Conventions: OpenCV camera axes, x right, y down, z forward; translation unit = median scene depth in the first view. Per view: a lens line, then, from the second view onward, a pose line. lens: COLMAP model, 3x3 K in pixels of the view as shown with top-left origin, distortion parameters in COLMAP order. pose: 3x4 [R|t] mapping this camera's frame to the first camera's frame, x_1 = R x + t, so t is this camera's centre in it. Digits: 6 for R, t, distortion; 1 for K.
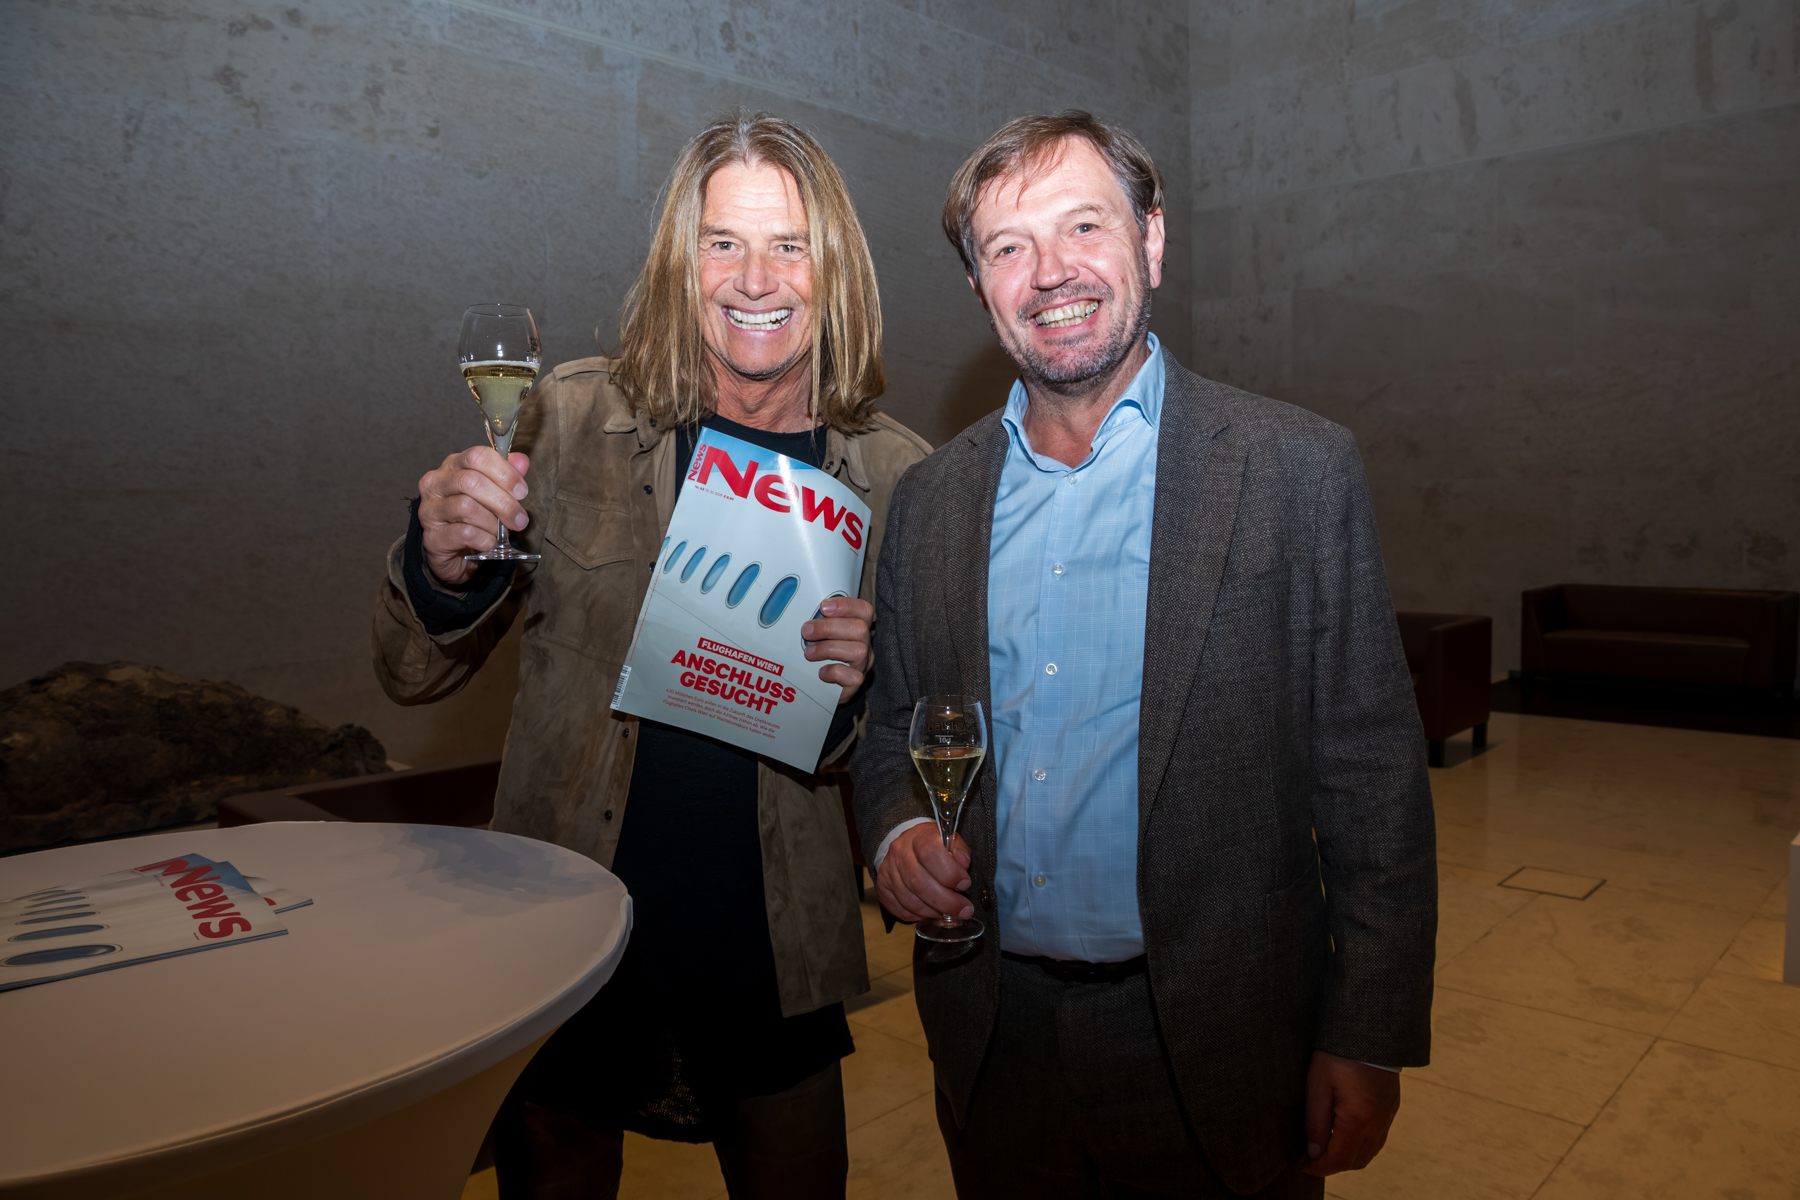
lens RADIAL K [[1301.1, 0, 897.6], [0, 1301.1, 611.9], [0, 0, 1]] dist [-0.063771, 0.054224]
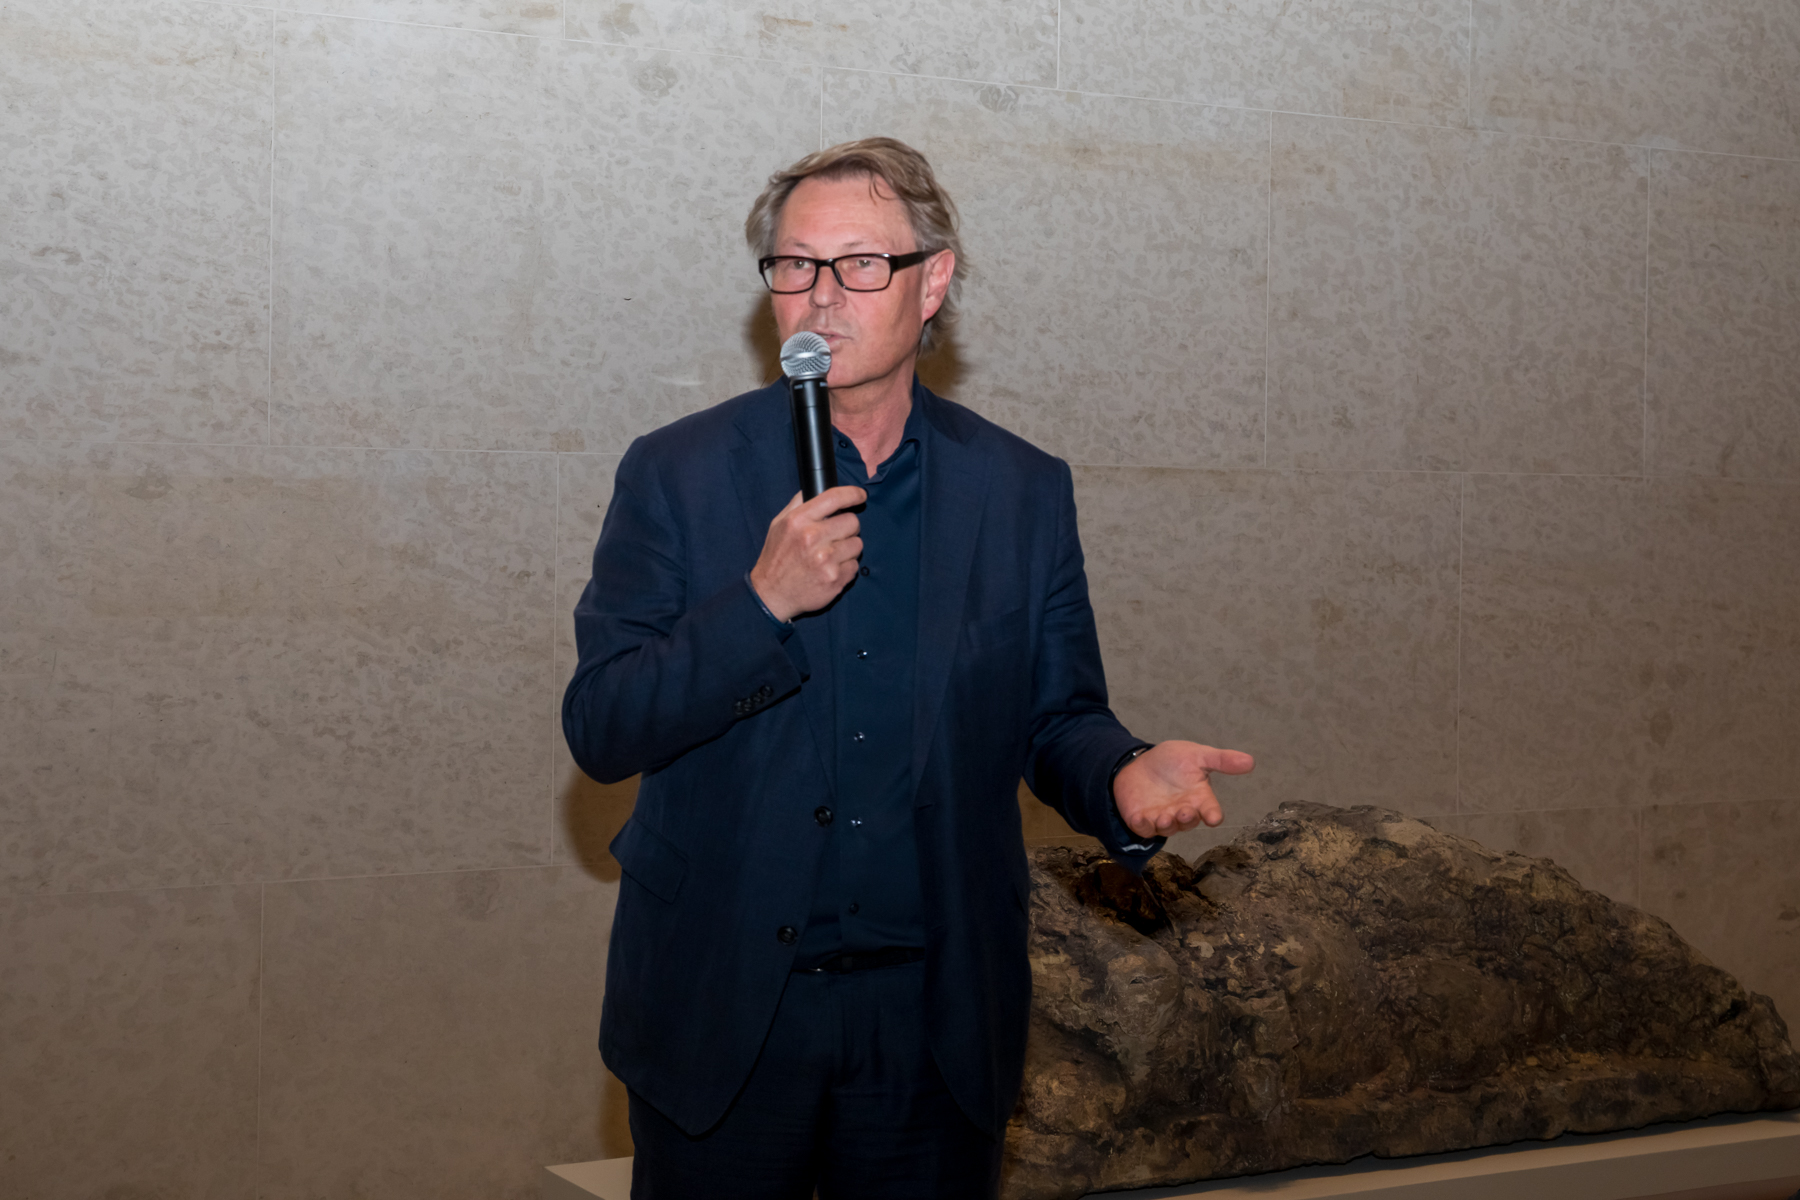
lens RADIAL K [[2812.6, 0, 803.1], [0, 2812.6, 506.7], [0, 0, 1]] dist [0.069727, 0.000000]
pose [[0.958162, 0.030177, -0.284630, -0.430258], [-0.053309, 0.995841, -0.073878, 0.012696], [0.281217, 0.085960, 0.955787, -0.129569]]
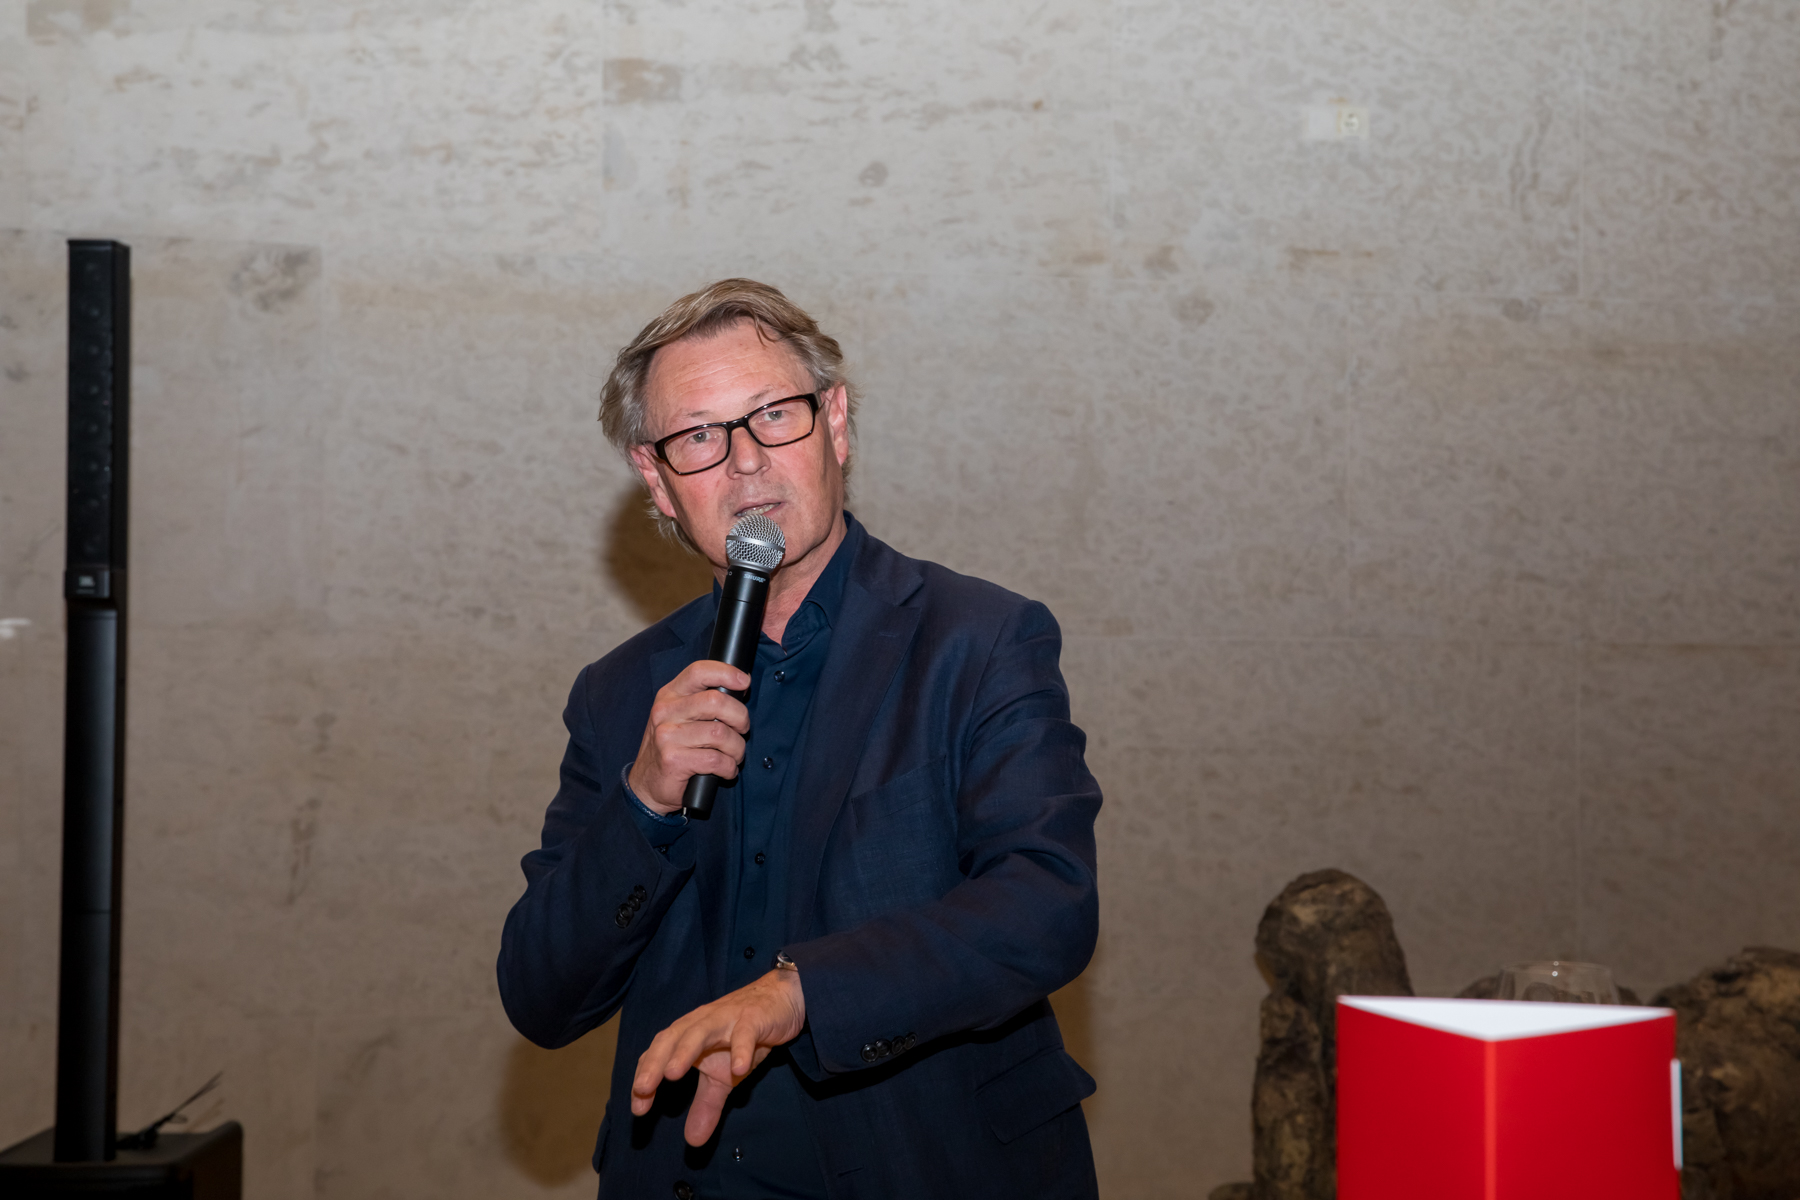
lens RADIAL K [[3033.5, 0, 892.3], [0, 3033.5, 606.2], [0, 0, 1]] dist [0.184626, 0.000000]
pose [[0.868396, 0.010552, -0.495758, -0.249849], [-0.061009, 0.994451, -0.085700, 0.024523], [0.492103, 0.104667, 0.864222, -0.331984]]
